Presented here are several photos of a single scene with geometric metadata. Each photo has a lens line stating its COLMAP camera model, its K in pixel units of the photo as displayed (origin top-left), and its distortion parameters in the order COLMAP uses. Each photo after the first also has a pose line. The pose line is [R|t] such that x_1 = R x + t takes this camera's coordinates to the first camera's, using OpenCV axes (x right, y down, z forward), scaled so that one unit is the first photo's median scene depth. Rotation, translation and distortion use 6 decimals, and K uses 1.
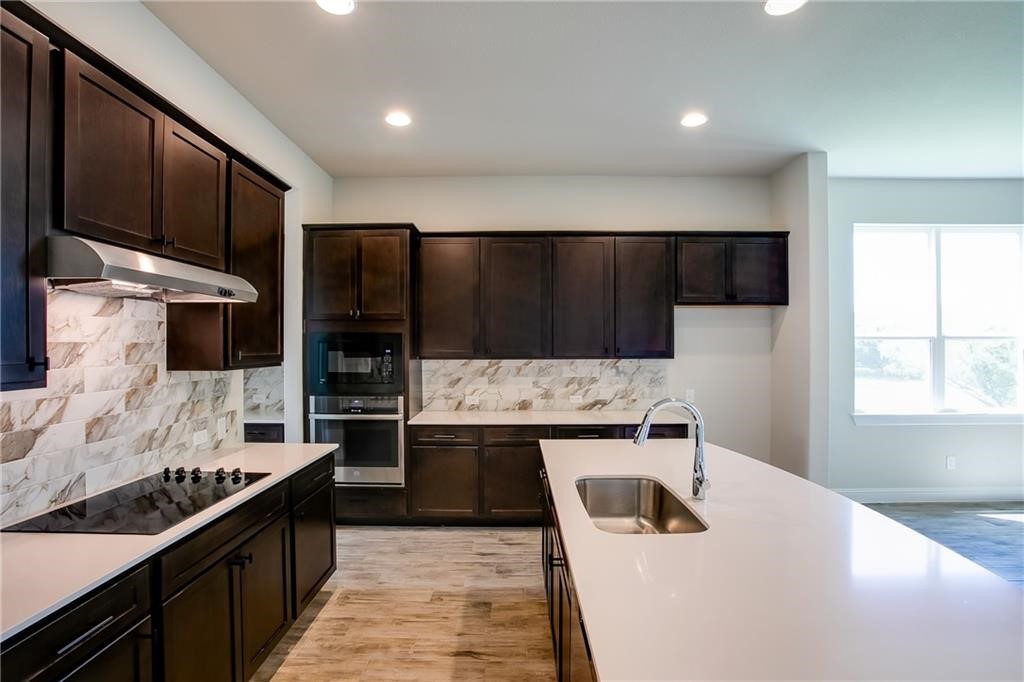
lens RADIAL K [[495.9, 0, 508.2], [0, 495.9, 343.4], [0, 0, 1]] dist [-0.070153, 0.022407]
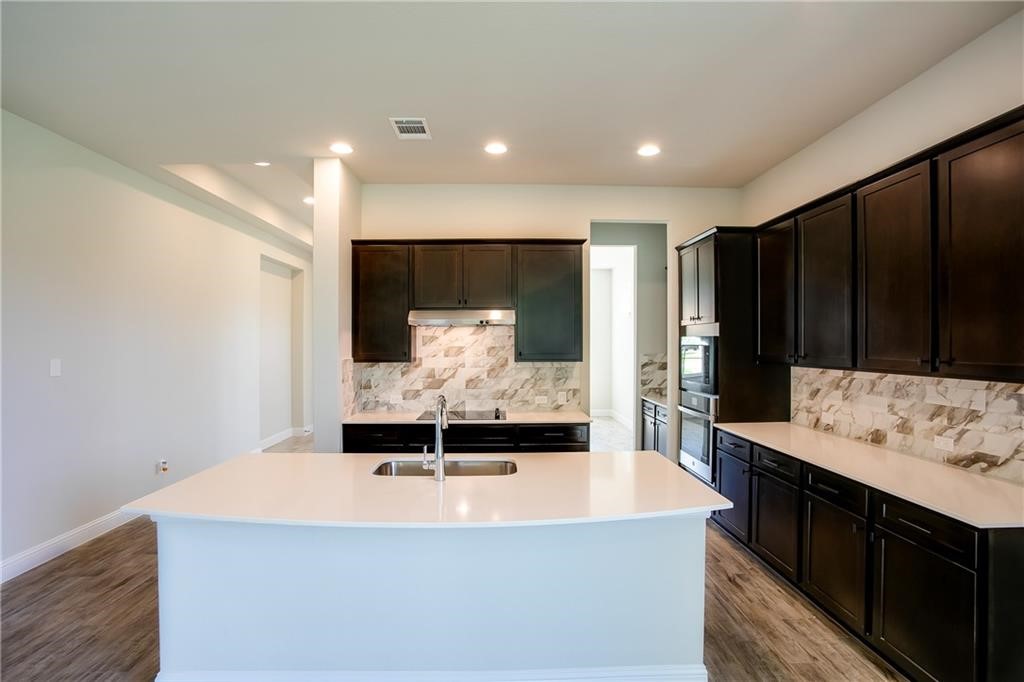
lens RADIAL K [[495.9, 0, 502.9], [0, 495.9, 342.8], [0, 0, 1]] dist [-0.070153, 0.022407]
pose [[0.036258, 0.002284, -0.999340, 0.706769], [0.007019, 0.999972, 0.002540, -0.011536], [0.999318, -0.007106, 0.036241, 0.482310]]
